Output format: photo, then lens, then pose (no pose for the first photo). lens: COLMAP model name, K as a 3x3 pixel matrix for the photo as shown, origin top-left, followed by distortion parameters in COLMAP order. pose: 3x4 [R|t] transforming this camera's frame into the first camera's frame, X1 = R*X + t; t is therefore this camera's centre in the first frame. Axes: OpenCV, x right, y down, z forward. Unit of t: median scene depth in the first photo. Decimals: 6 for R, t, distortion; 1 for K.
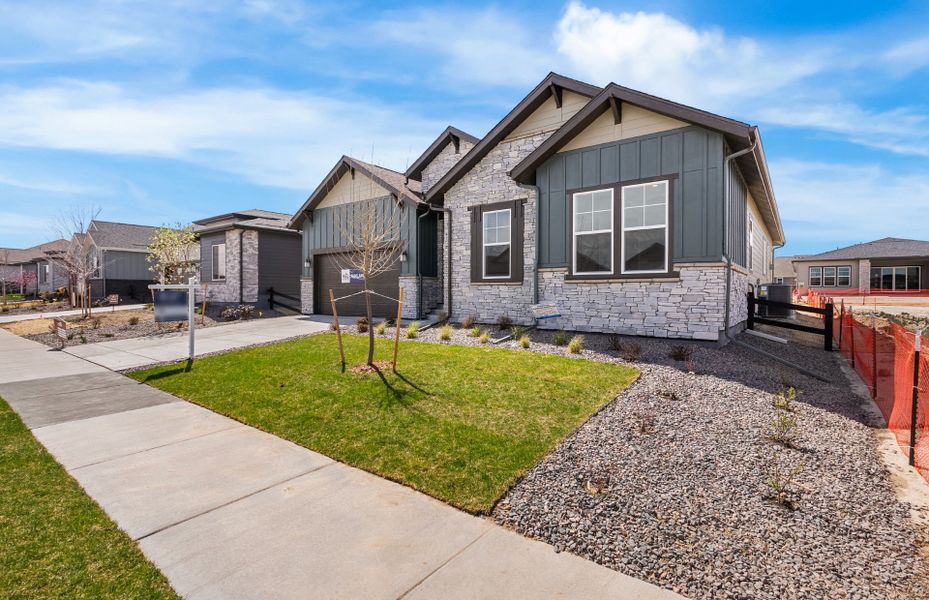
lens RADIAL K [[438.4, 0, 464.5], [0, 438.4, 300.0], [0, 0, 1]] dist [-0.000569, 0.000035]
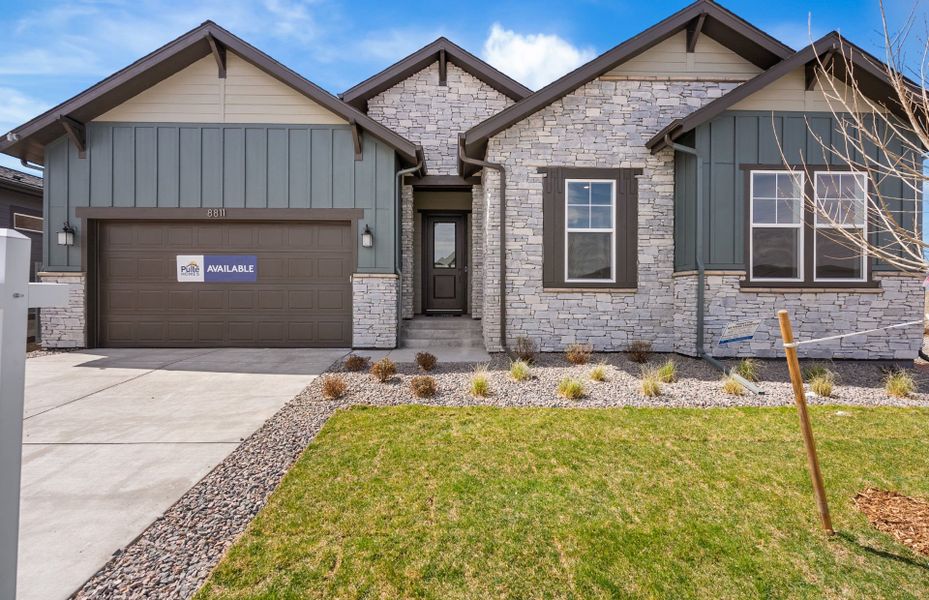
lens RADIAL K [[413.8, 0, 464.5], [0, 413.8, 300.0], [0, 0, 1]] dist [-0.003062, -0.000129]
pose [[0.781418, -0.004313, 0.623993, -0.465727], [0.006147, 0.999981, -0.000786, -0.023534], [-0.623978, 0.004450, 0.781430, 0.635711]]
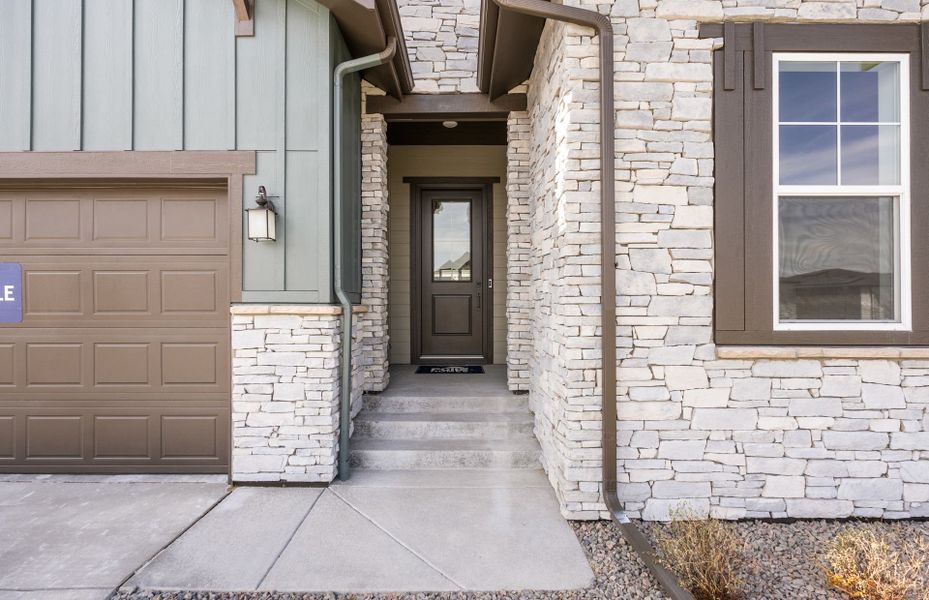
lens RADIAL K [[438.4, 0, 464.5], [0, 438.4, 300.0], [0, 0, 1]] dist [-0.000569, 0.000035]
pose [[0.795331, -0.002250, 0.606171, -0.244165], [0.010583, 0.999892, -0.010175, -0.066429], [-0.606082, 0.014507, 0.795270, 0.938259]]
